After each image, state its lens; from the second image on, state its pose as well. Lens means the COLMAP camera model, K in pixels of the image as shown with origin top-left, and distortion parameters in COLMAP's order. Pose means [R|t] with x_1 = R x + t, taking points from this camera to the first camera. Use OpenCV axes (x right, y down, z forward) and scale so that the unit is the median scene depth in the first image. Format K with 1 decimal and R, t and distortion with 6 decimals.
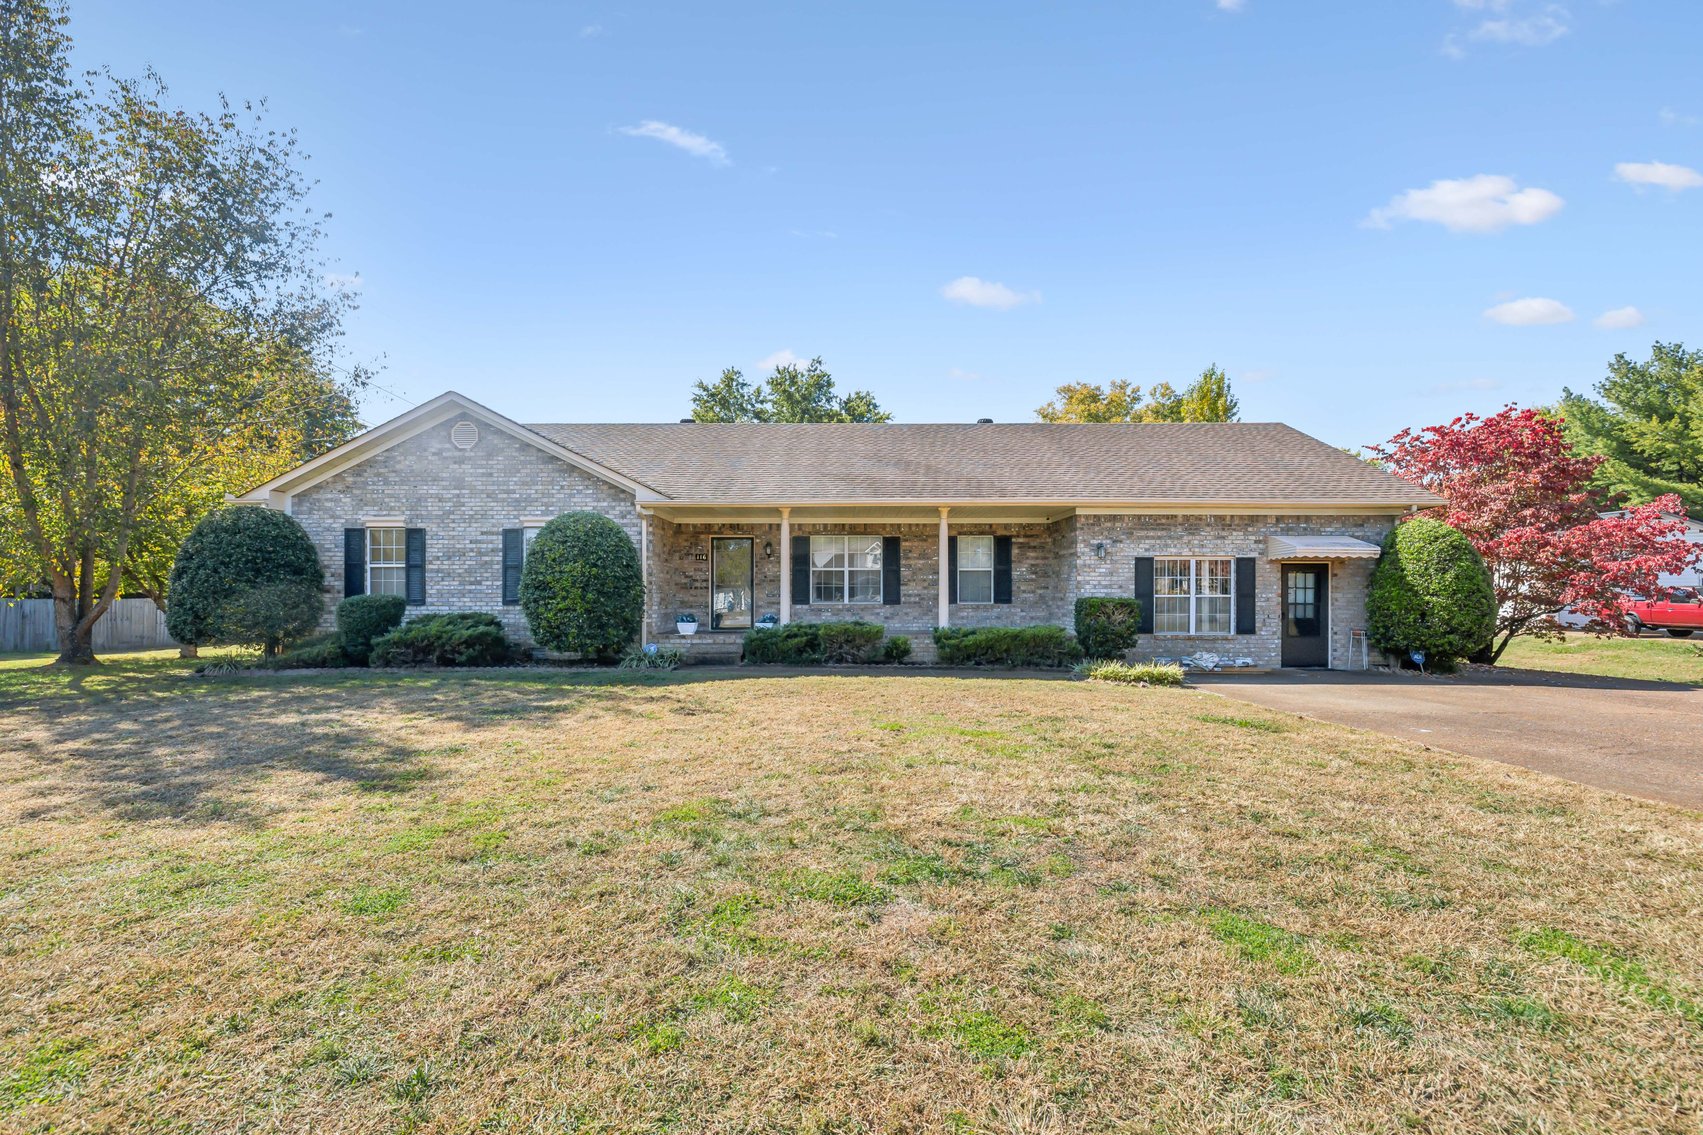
lens RADIAL K [[760.6, 0, 834.3], [0, 760.6, 596.8], [0, 0, 1]] dist [0.002631, 0.000349]
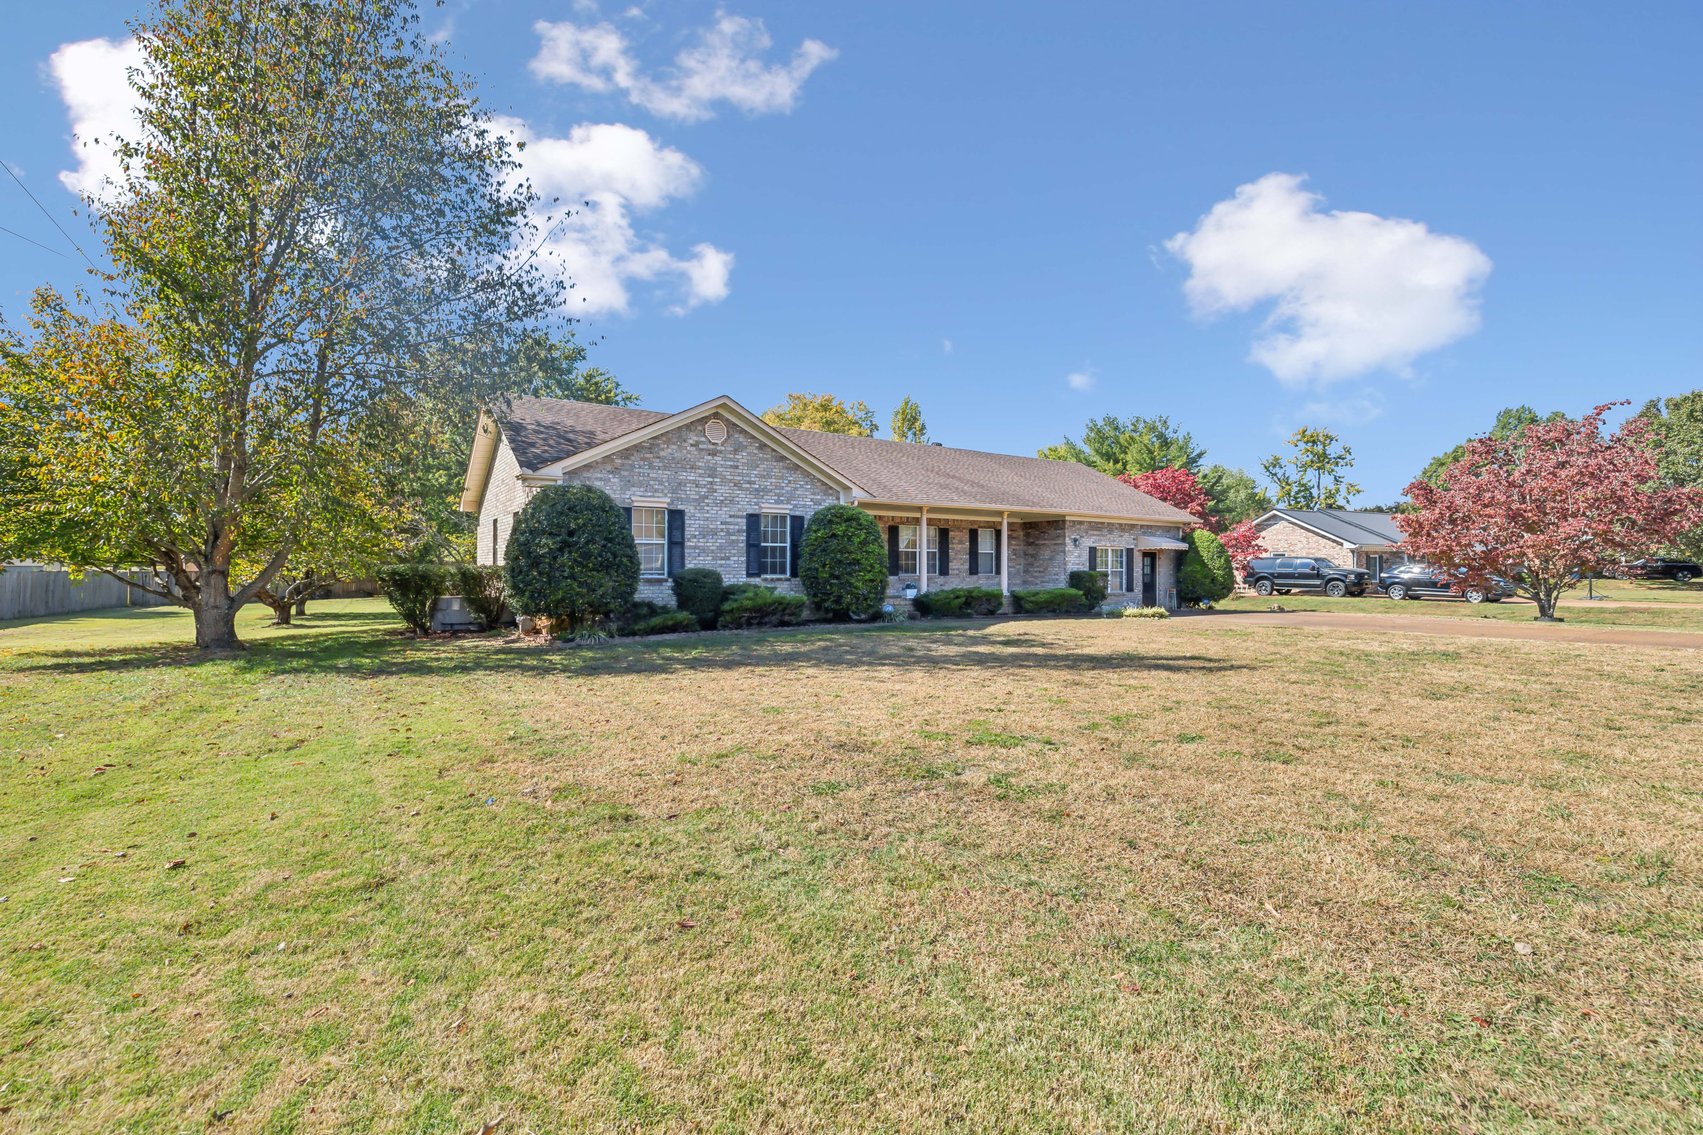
lens RADIAL K [[760.6, 0, 834.3], [0, 760.6, 596.8], [0, 0, 1]] dist [0.002631, 0.000349]
pose [[0.828297, -0.019078, 0.559965, -0.995300], [0.000058, 0.999423, 0.033964, 0.001347], [-0.560290, -0.028100, 0.827820, -0.071795]]
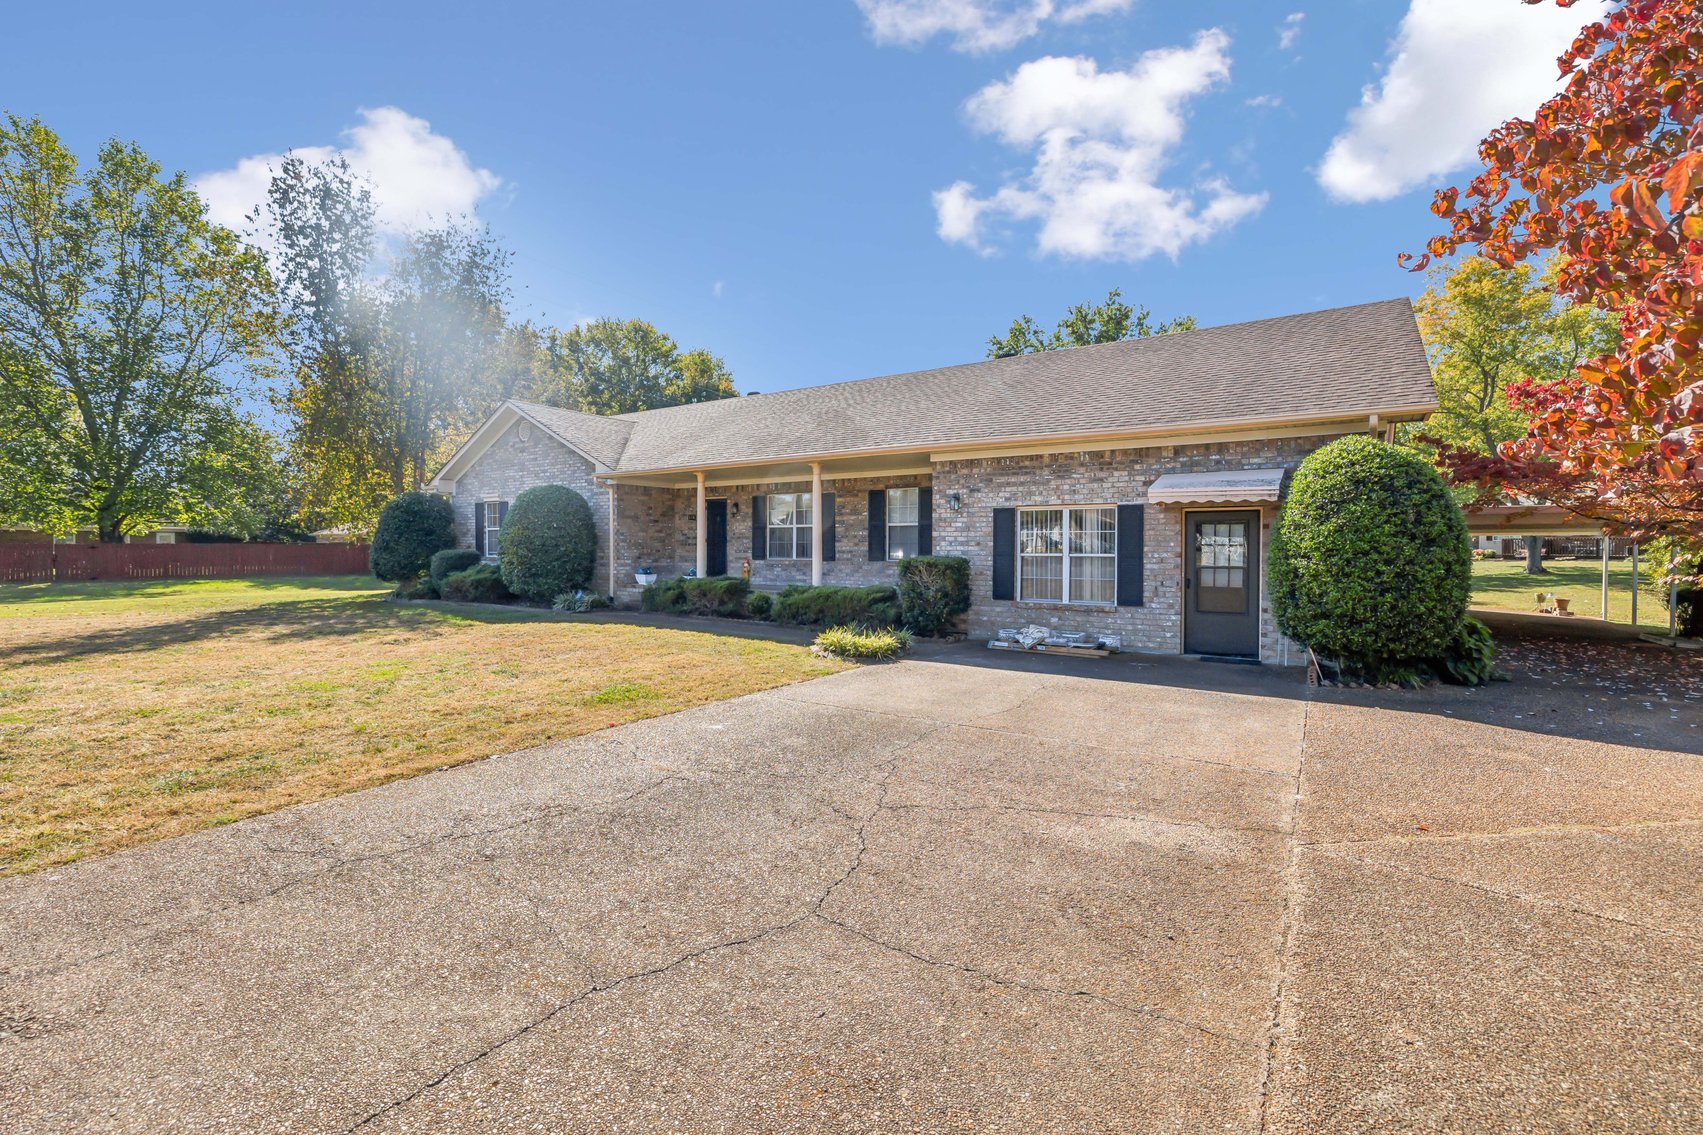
lens RADIAL K [[739.2, 0, 846.5], [0, 739.2, 558.1], [0, 0, 1]] dist [0.002182, -0.000229]
pose [[0.834568, 0.009532, -0.550822, 0.702900], [-0.002444, 0.999905, 0.013601, -0.007930], [0.550899, -0.010005, 0.834512, 0.227216]]
